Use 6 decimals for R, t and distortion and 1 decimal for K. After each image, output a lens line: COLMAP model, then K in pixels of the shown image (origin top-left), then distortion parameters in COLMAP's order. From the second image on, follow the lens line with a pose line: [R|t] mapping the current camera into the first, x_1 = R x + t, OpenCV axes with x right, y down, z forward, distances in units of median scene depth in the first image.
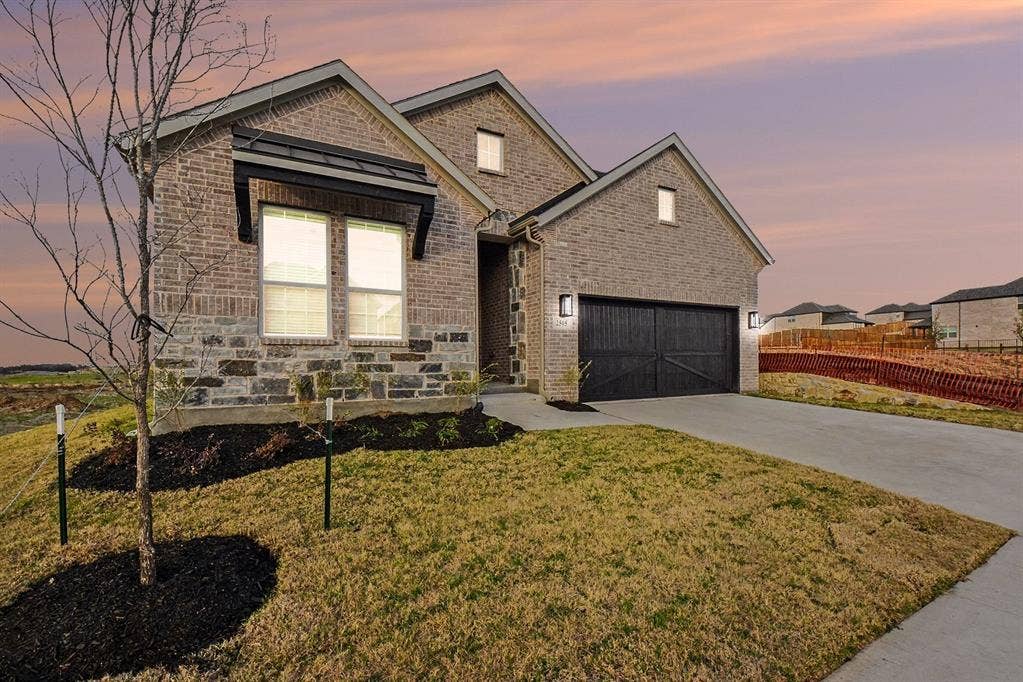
lens RADIAL K [[468.6, 0, 511.6], [0, 468.6, 322.4], [0, 0, 1]] dist [0.002502, 0.000146]
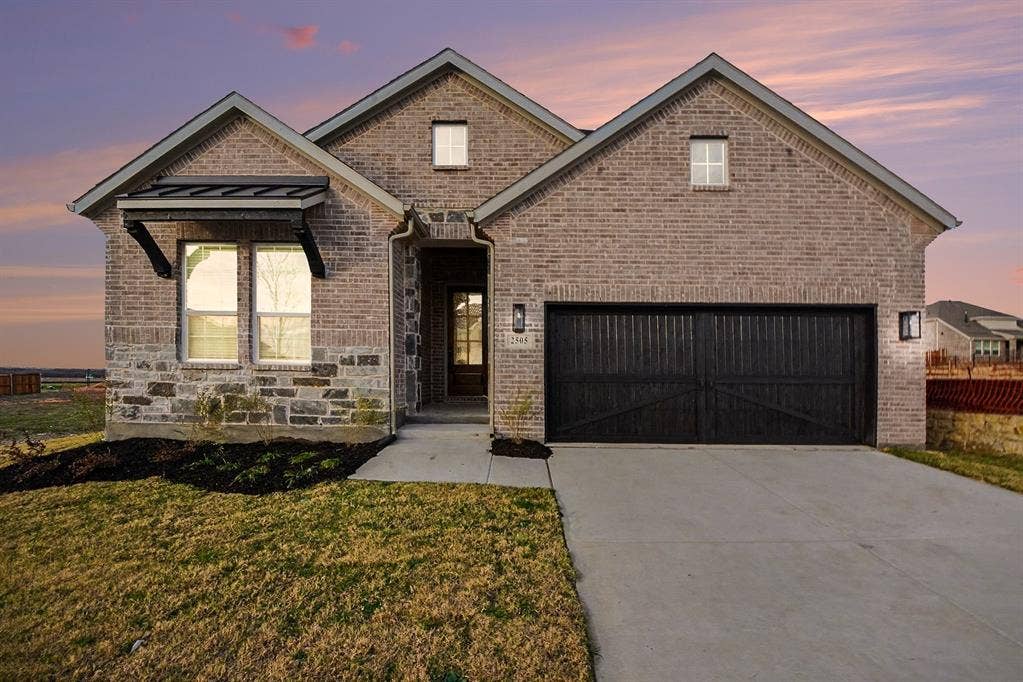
lens RADIAL K [[453.0, 0, 520.2], [0, 453.0, 340.4], [0, 0, 1]] dist [-0.012054, 0.000072]
pose [[0.861761, -0.019186, -0.506951, 0.611078], [0.026748, 0.999613, 0.007637, -0.005818], [0.506609, -0.020141, 0.861941, 0.424463]]
